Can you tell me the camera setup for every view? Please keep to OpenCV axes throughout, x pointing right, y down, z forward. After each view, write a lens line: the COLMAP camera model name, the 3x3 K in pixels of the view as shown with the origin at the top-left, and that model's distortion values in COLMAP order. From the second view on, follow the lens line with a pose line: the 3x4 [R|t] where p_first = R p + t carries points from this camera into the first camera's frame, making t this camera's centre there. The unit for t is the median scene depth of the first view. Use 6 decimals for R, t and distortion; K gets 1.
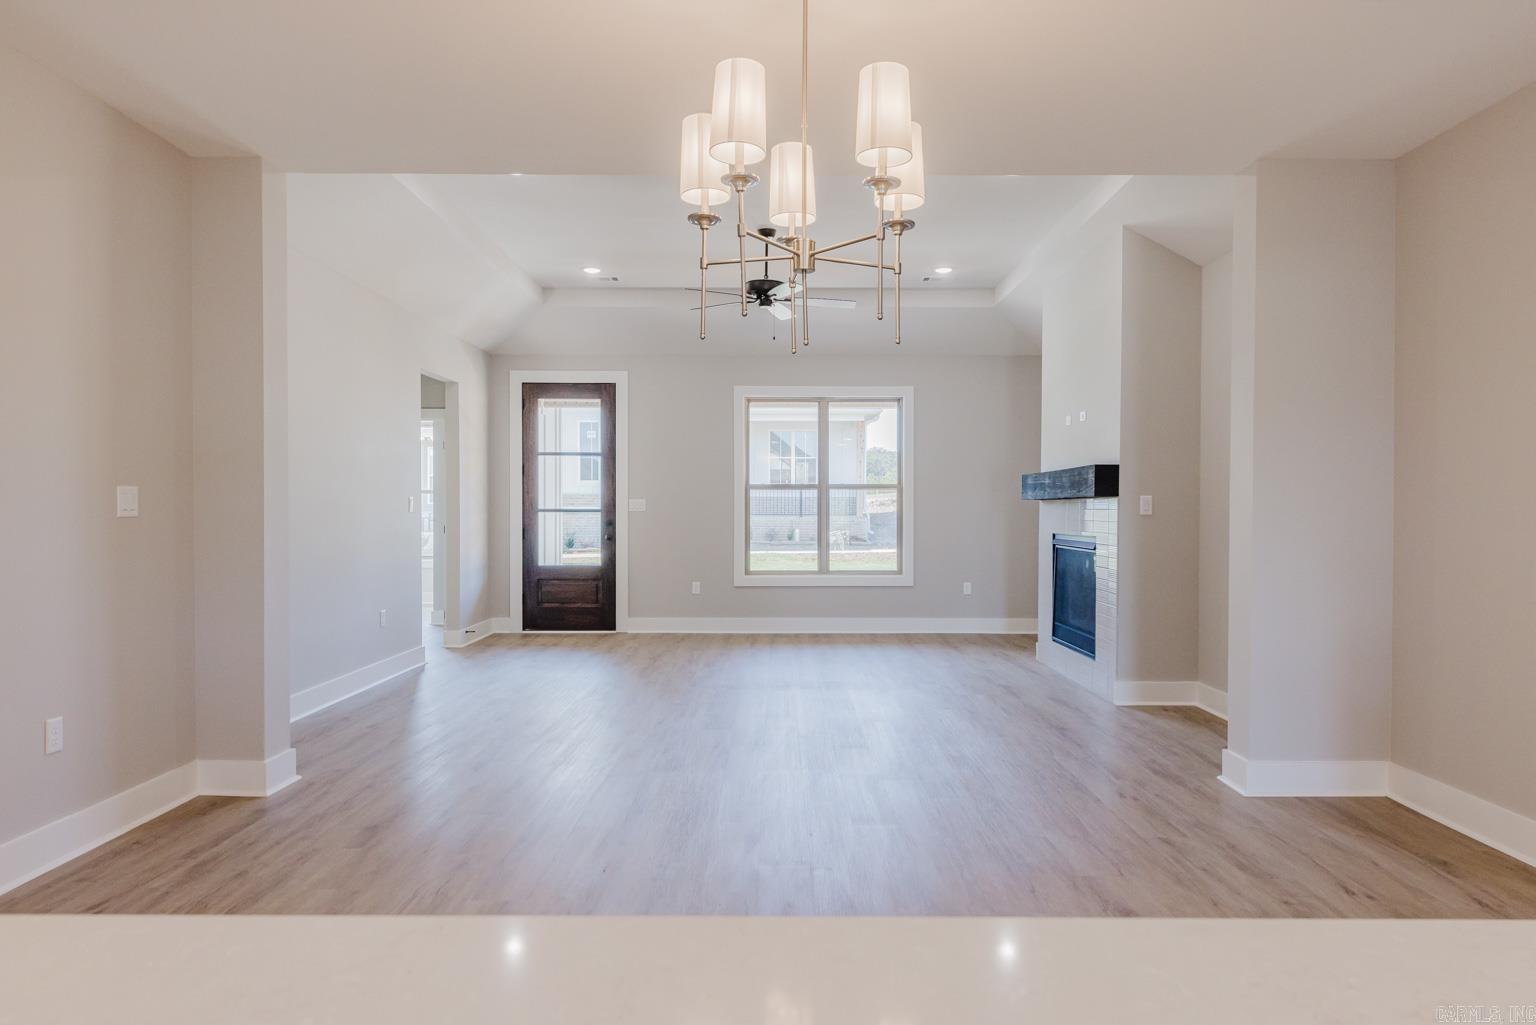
lens RADIAL K [[990.6, 0, 782.7], [0, 990.6, 522.6], [0, 0, 1]] dist [0.016580, -0.001320]
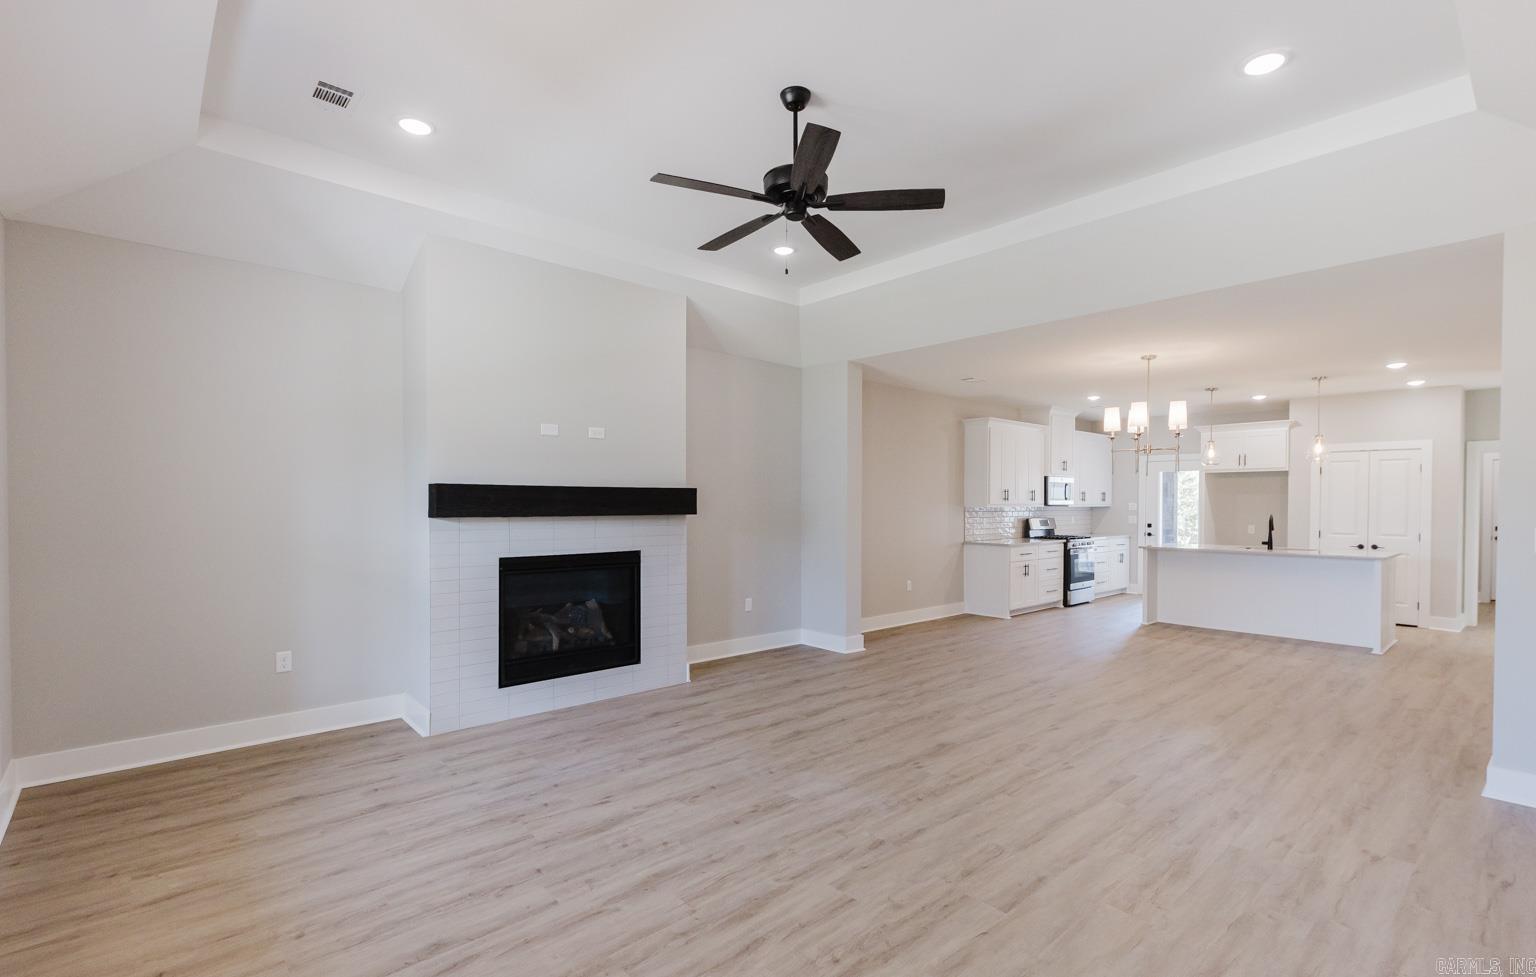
lens RADIAL K [[710.4, 0, 783.1], [0, 710.4, 510.1], [0, 0, 1]] dist [0.015483, -0.006853]
pose [[-0.672920, -0.015534, 0.739552, -0.254521], [0.002971, 0.999715, 0.023702, -0.033281], [-0.739709, 0.018147, -0.672682, 0.961417]]
